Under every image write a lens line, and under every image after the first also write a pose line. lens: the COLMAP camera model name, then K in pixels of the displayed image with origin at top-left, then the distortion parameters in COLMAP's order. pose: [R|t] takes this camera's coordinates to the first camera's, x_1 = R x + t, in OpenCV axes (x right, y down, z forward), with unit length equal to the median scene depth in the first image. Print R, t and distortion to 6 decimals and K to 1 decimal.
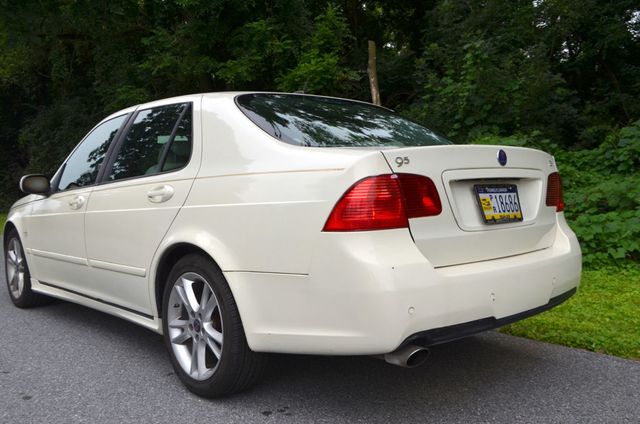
lens RADIAL K [[619.7, 0, 320.0], [0, 619.7, 212.0], [0, 0, 1]] dist [-0.013278, -0.001004]
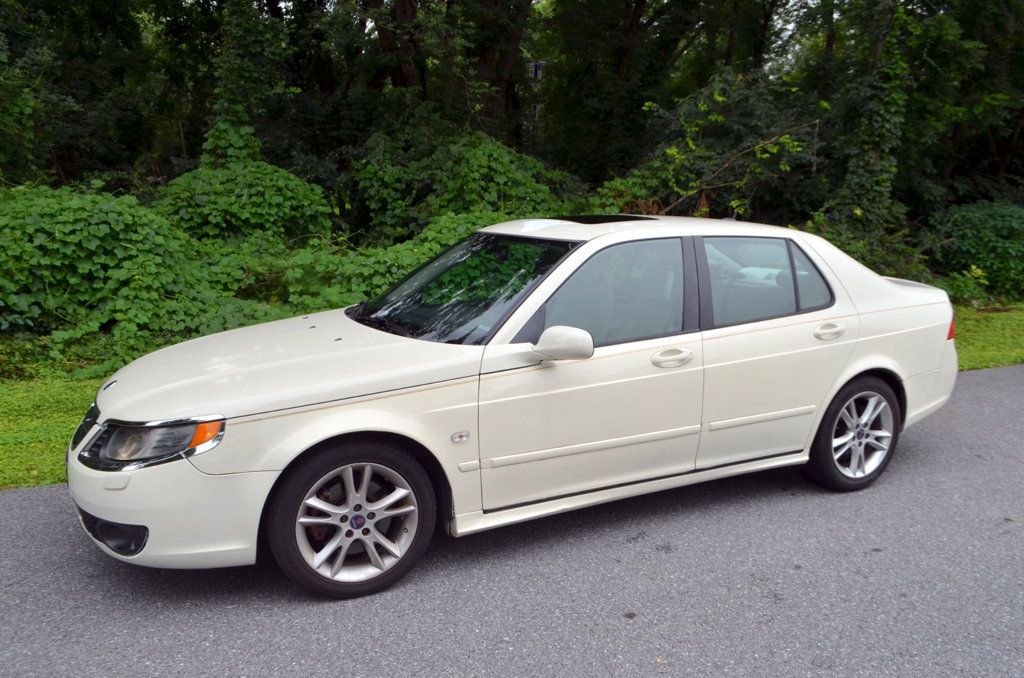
lens RADIAL K [[796.6, 0, 526.6], [0, 796.6, 354.1], [0, 0, 1]] dist [-0.087360, 0.011151]
pose [[0.276825, -0.162053, 0.947157, -0.350729], [0.040115, 0.986767, 0.157106, -0.046309], [-0.960083, -0.005495, 0.279662, 0.233208]]
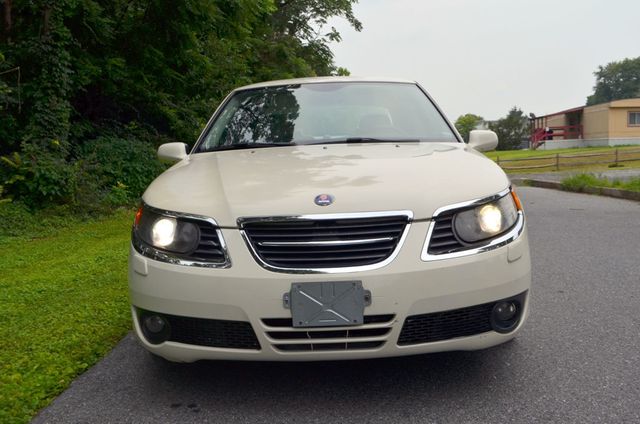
lens RADIAL K [[645.9, 0, 320.0], [0, 645.9, 212.0], [0, 0, 1]] dist [-0.046473, 0.004459]
pose [[-0.715704, -0.012864, 0.698285, -0.275269], [0.093489, 0.989067, 0.114042, -0.020494], [-0.692118, 0.146902, -0.706677, 0.535670]]
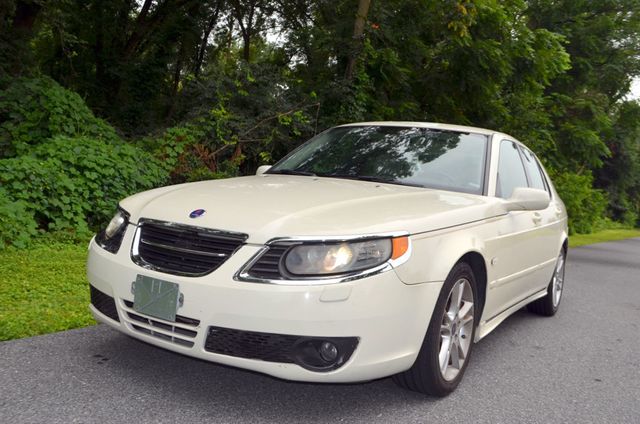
lens RADIAL K [[590.6, 0, 329.0], [0, 590.6, 217.8], [0, 0, 1]] dist [-0.068411, 0.006320]
pose [[-0.280221, -0.060524, 0.958026, -0.338692], [-0.040453, 0.997868, 0.051209, -0.014201], [-0.959083, -0.024405, -0.282072, 0.431330]]
